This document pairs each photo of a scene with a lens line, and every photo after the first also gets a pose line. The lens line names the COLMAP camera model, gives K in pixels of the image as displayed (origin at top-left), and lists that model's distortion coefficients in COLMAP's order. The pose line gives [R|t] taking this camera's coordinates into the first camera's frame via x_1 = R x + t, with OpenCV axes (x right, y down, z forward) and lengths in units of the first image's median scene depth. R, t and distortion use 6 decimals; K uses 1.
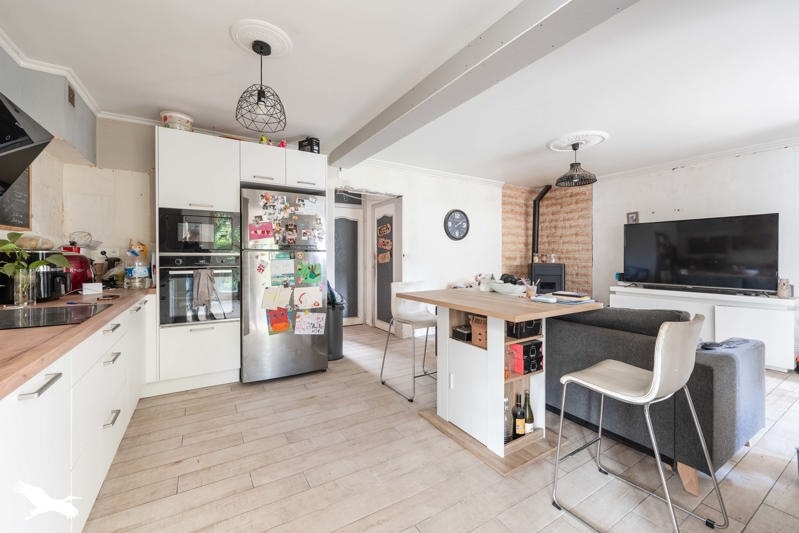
lens RADIAL K [[323.7, 0, 399.9], [0, 323.7, 263.1], [0, 0, 1]] dist [-0.001207, -0.000036]
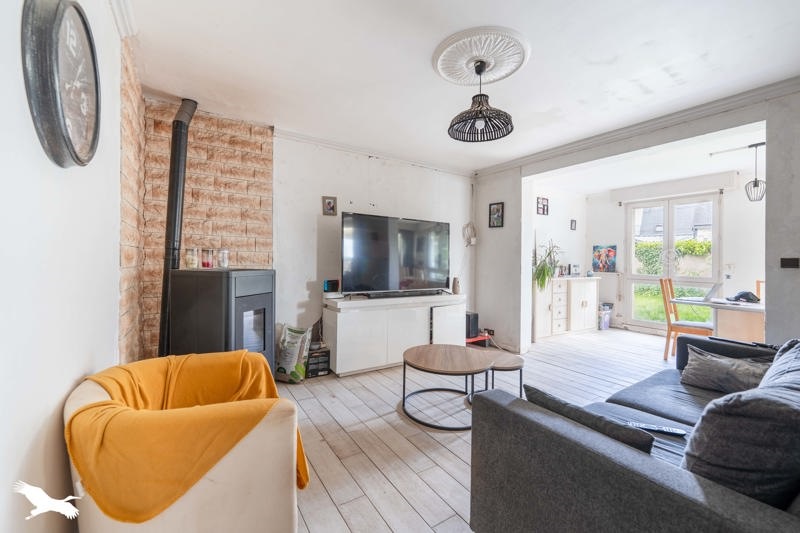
lens RADIAL K [[324.1, 0, 401.5], [0, 324.1, 262.2], [0, 0, 1]] dist [-0.001207, -0.000036]
pose [[-0.030999, -0.004180, 0.999511, -0.018355], [0.003942, 0.999983, 0.004305, -0.009404], [-0.999512, 0.004073, -0.030982, 0.747157]]
